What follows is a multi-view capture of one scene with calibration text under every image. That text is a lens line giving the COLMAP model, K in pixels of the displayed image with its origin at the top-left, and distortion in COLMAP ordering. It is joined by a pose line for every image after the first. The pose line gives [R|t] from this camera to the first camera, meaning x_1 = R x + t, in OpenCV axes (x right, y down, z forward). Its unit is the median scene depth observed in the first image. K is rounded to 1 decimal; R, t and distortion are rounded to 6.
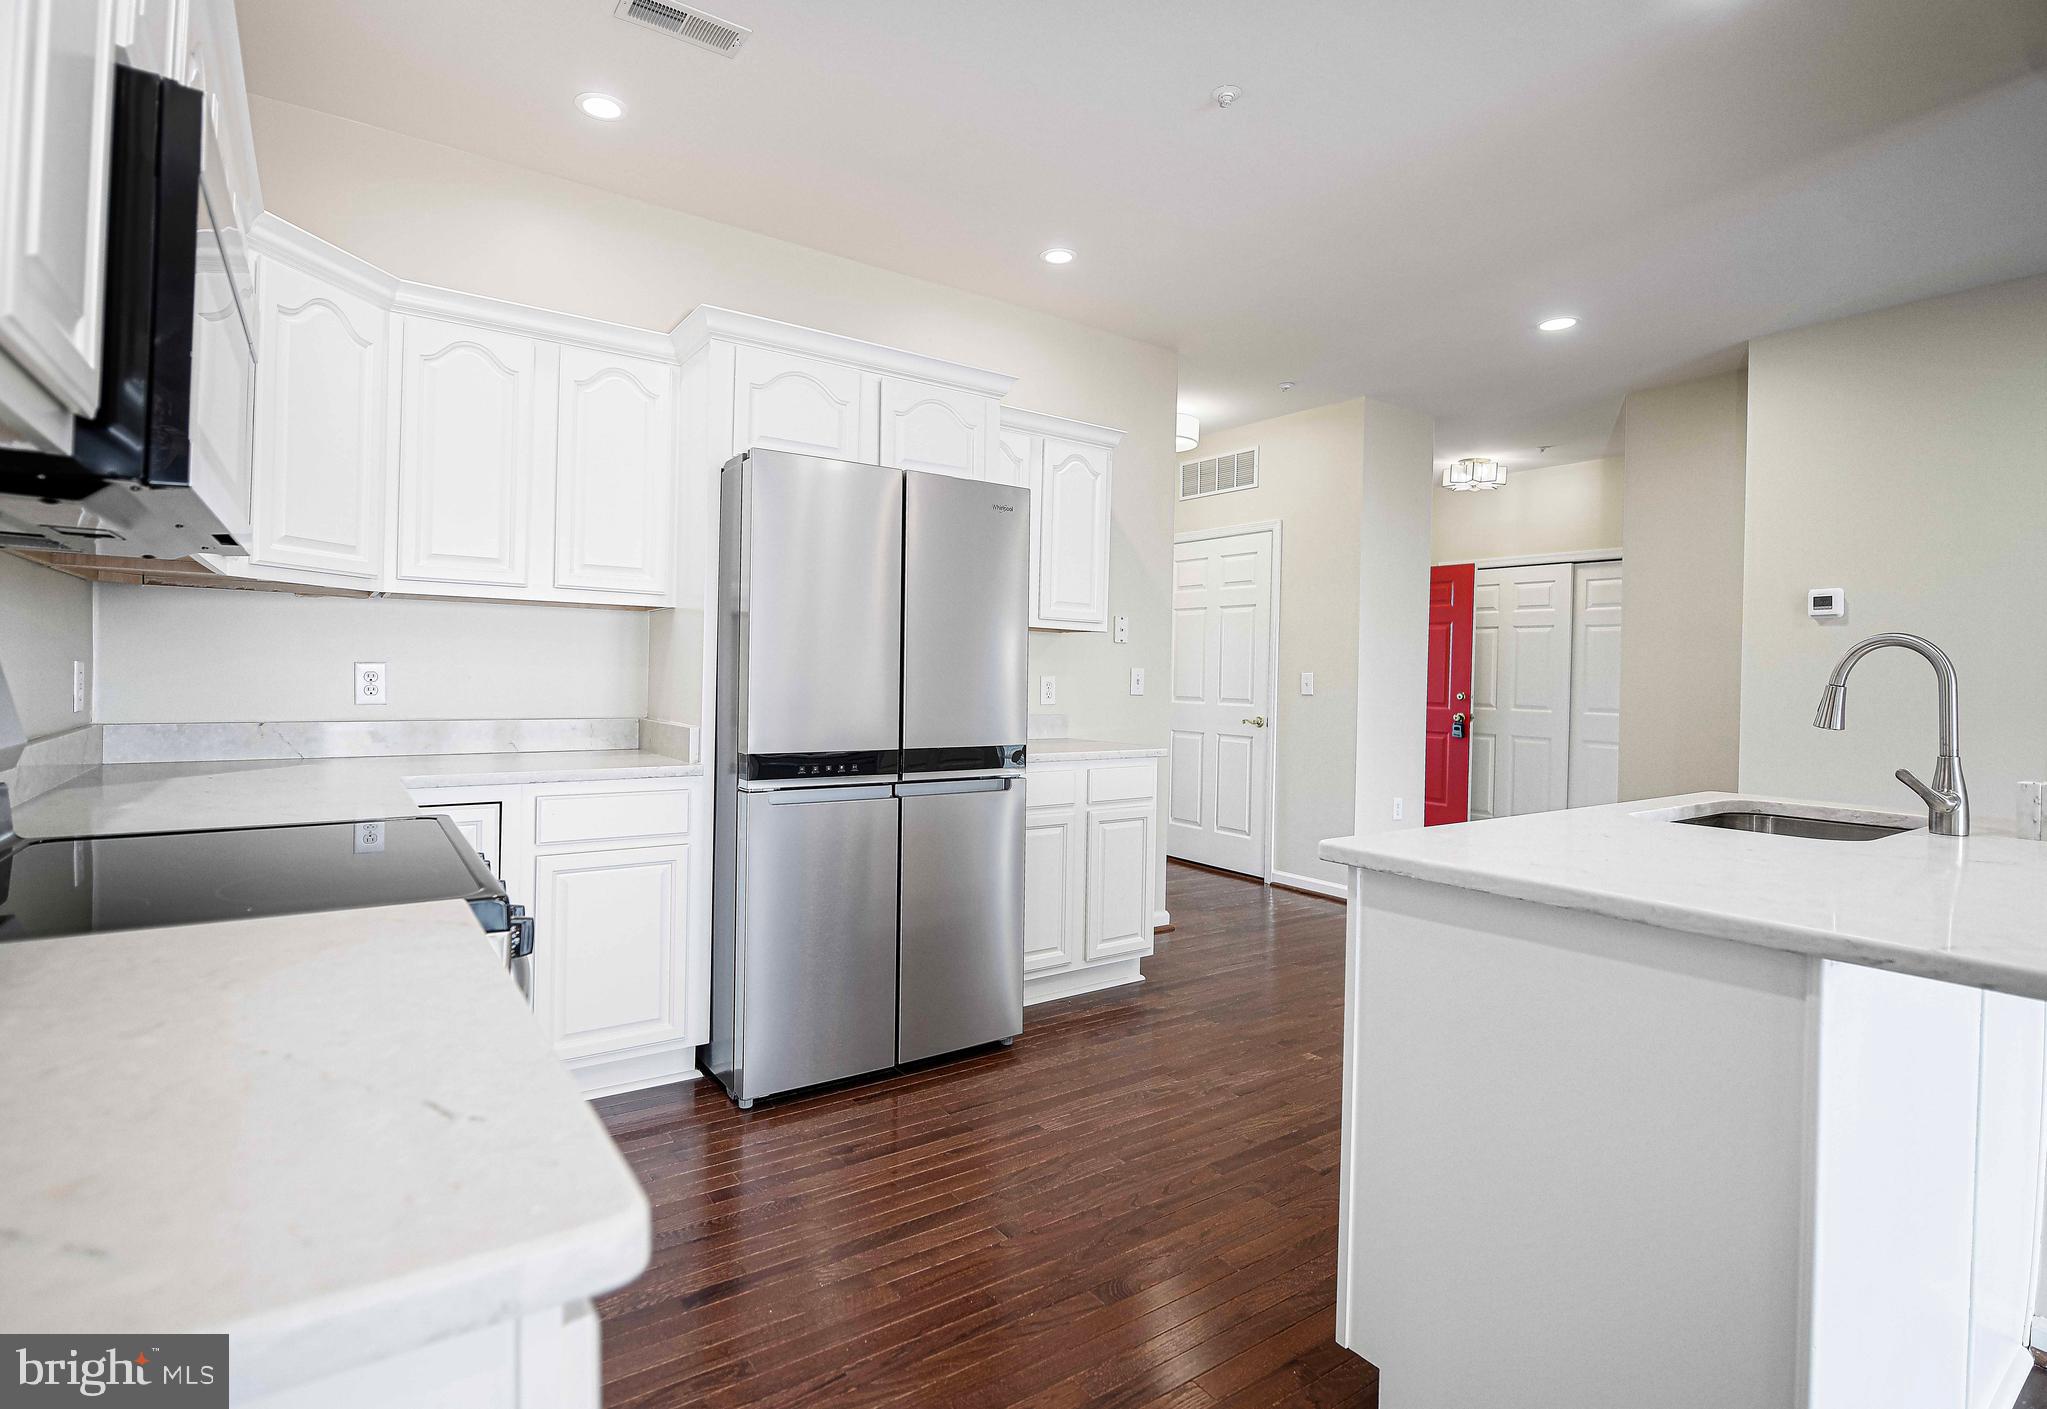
lens RADIAL K [[1004.2, 0, 1021.5], [0, 1004.2, 688.5], [0, 0, 1]] dist [0.000146, 0.000141]
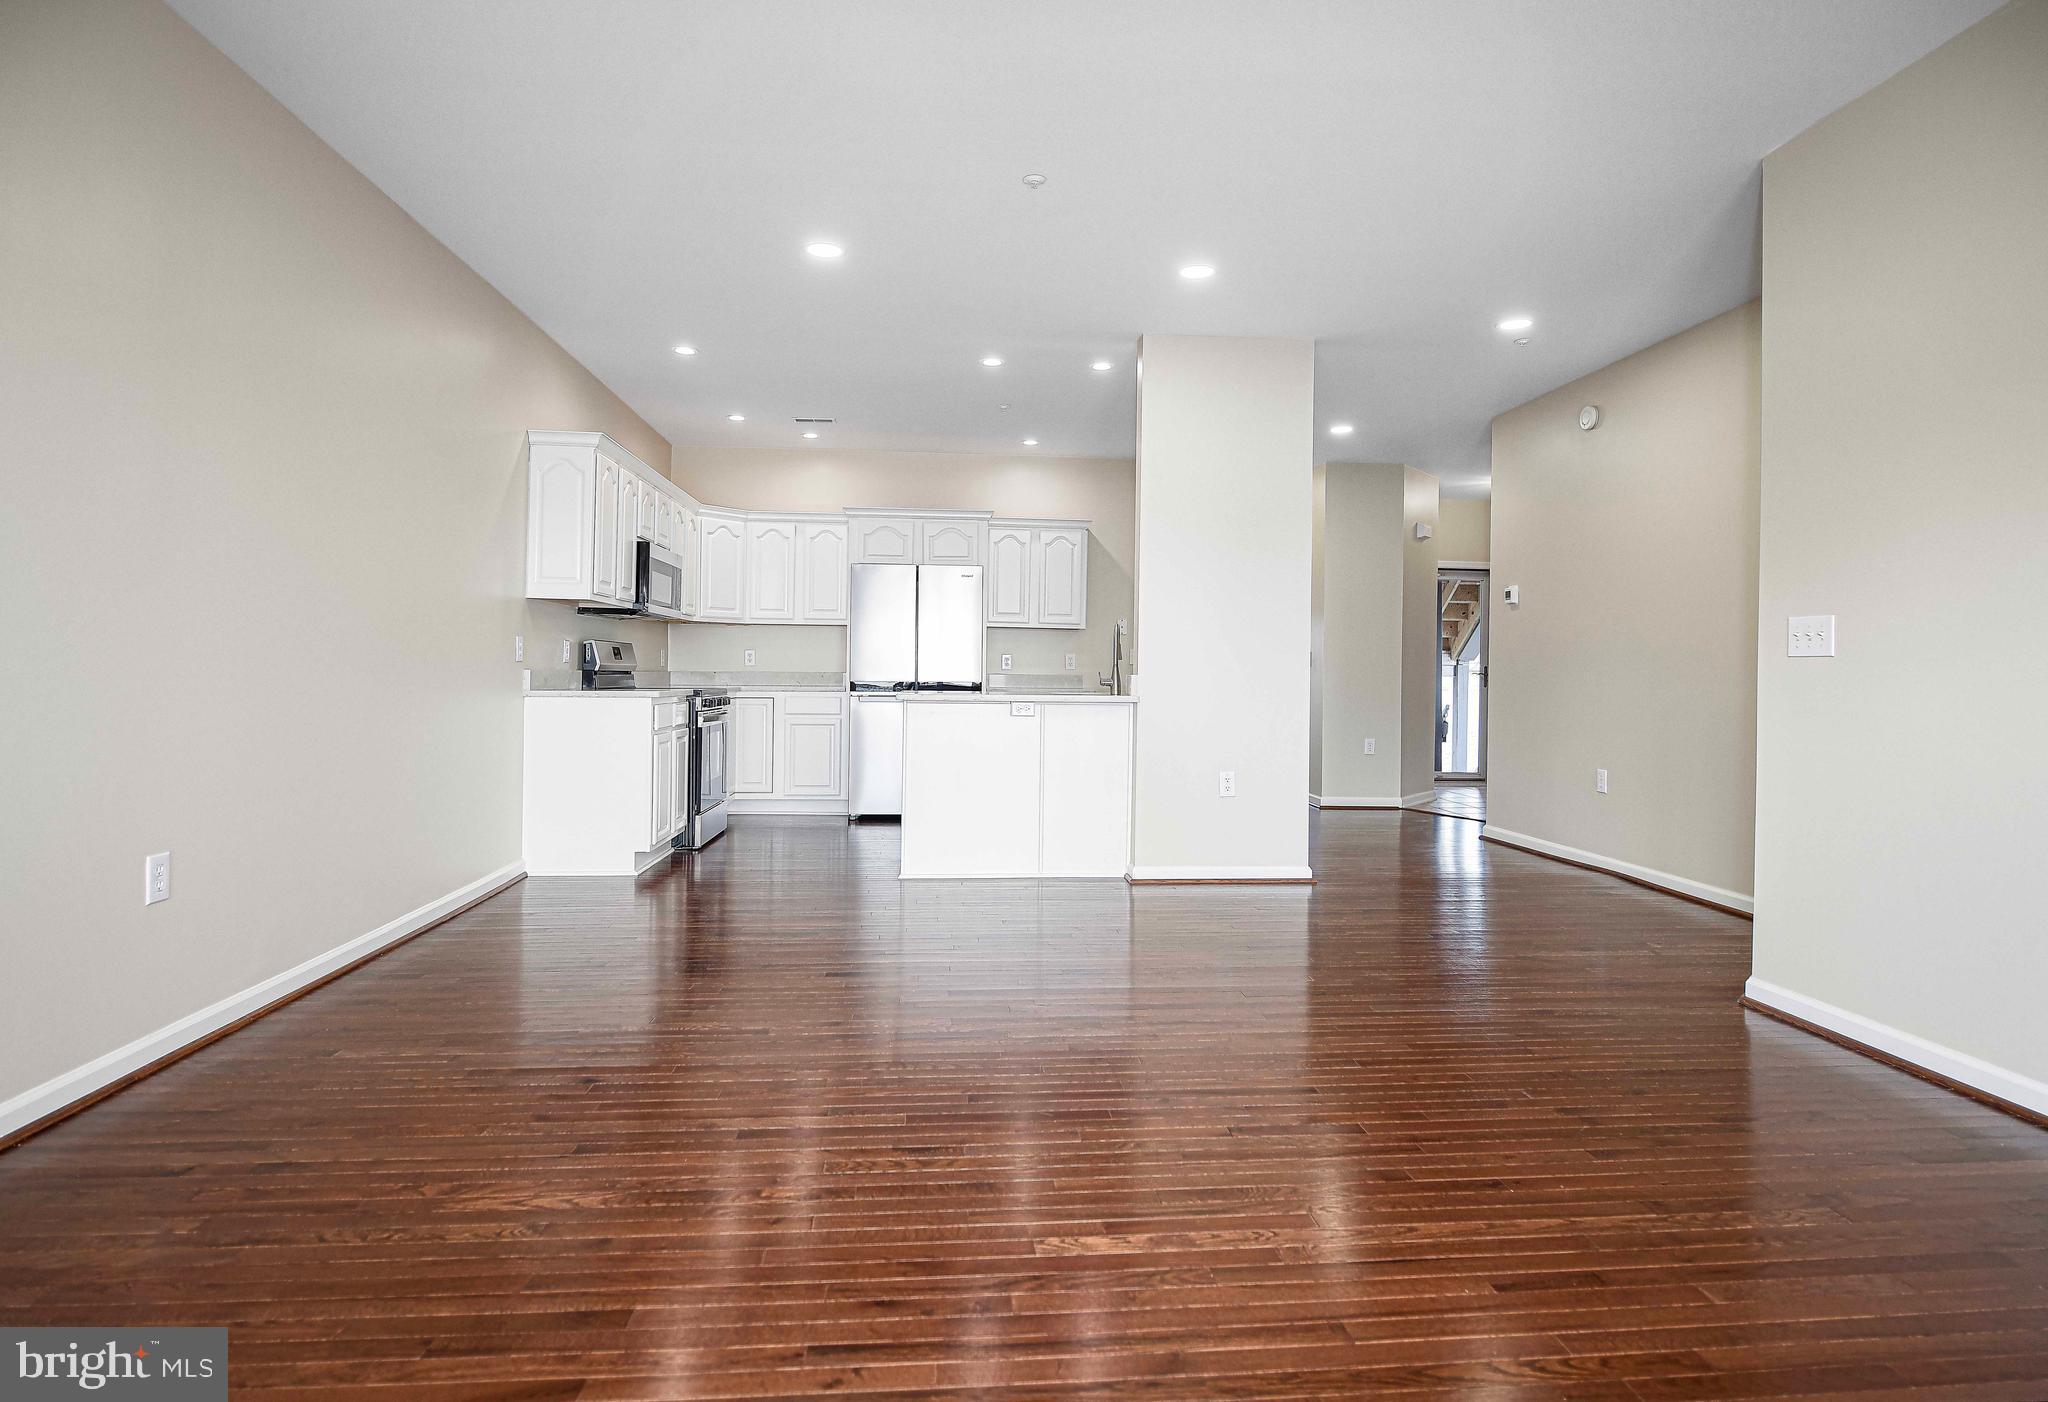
lens RADIAL K [[1103.7, 0, 1027.7], [0, 1103.7, 687.1], [0, 0, 1]] dist [-0.004885, -0.000806]
pose [[0.871032, -0.004711, -0.491203, 1.433432], [0.001055, 0.999970, -0.007720, 0.095487], [0.491225, 0.006207, 0.871011, -1.178183]]
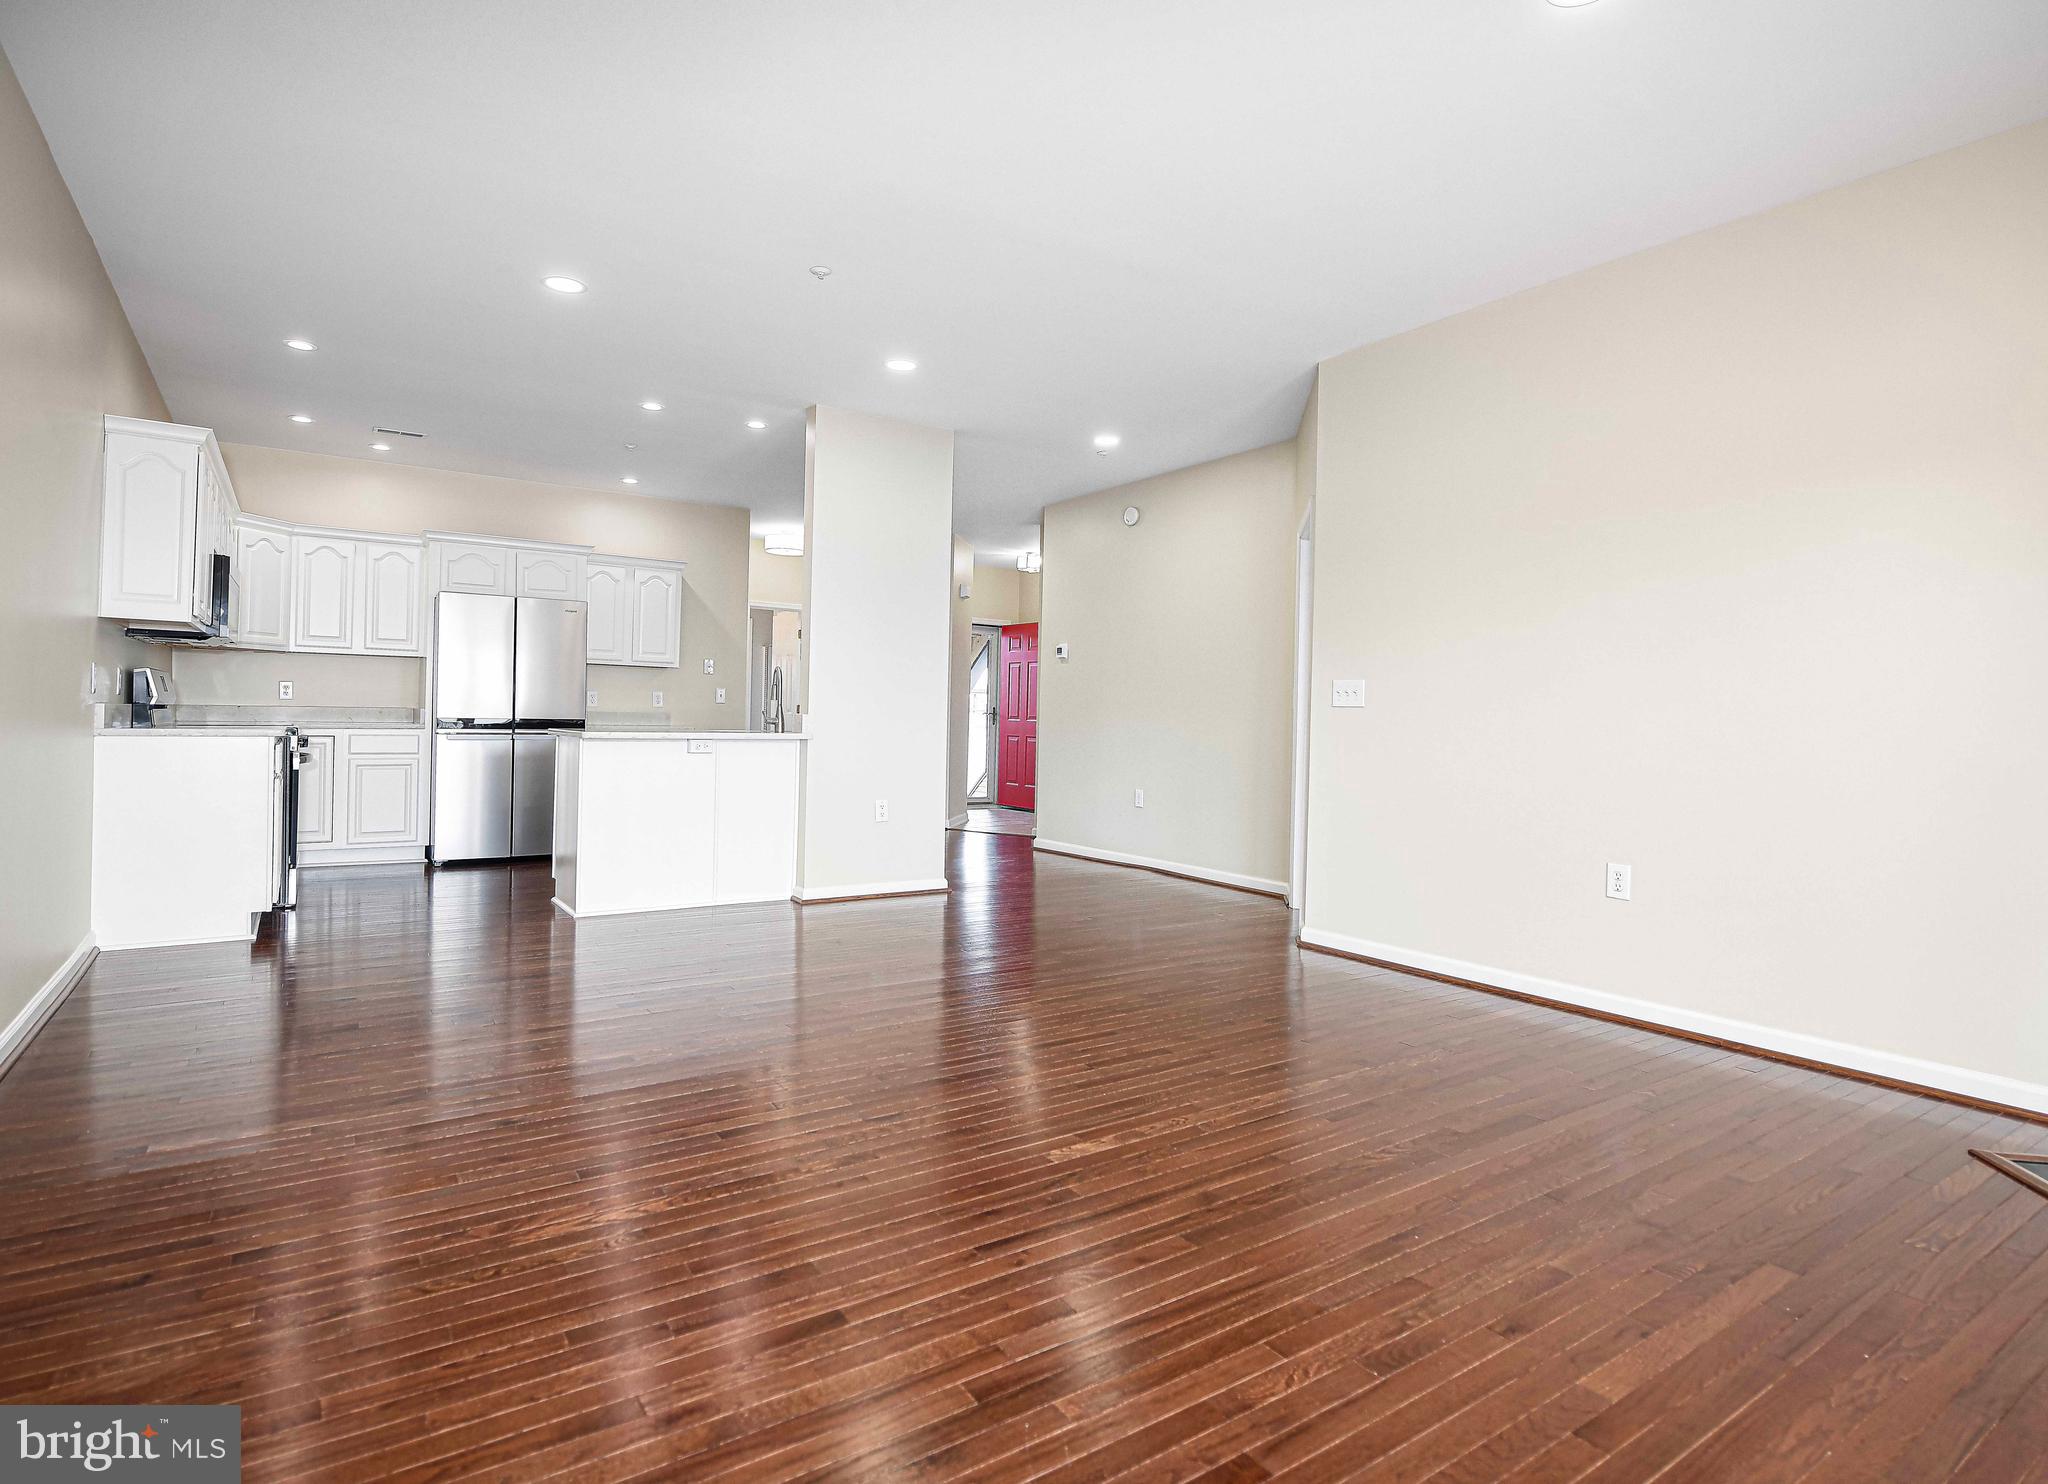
lens RADIAL K [[1062.7, 0, 1015.0], [0, 1062.7, 737.8], [0, 0, 1]] dist [-0.007680, -0.003054]
pose [[0.999932, -0.002127, -0.011498, 1.074126], [0.002207, 0.999973, 0.006942, 0.091529], [0.011483, -0.006967, 0.999910, -1.440987]]
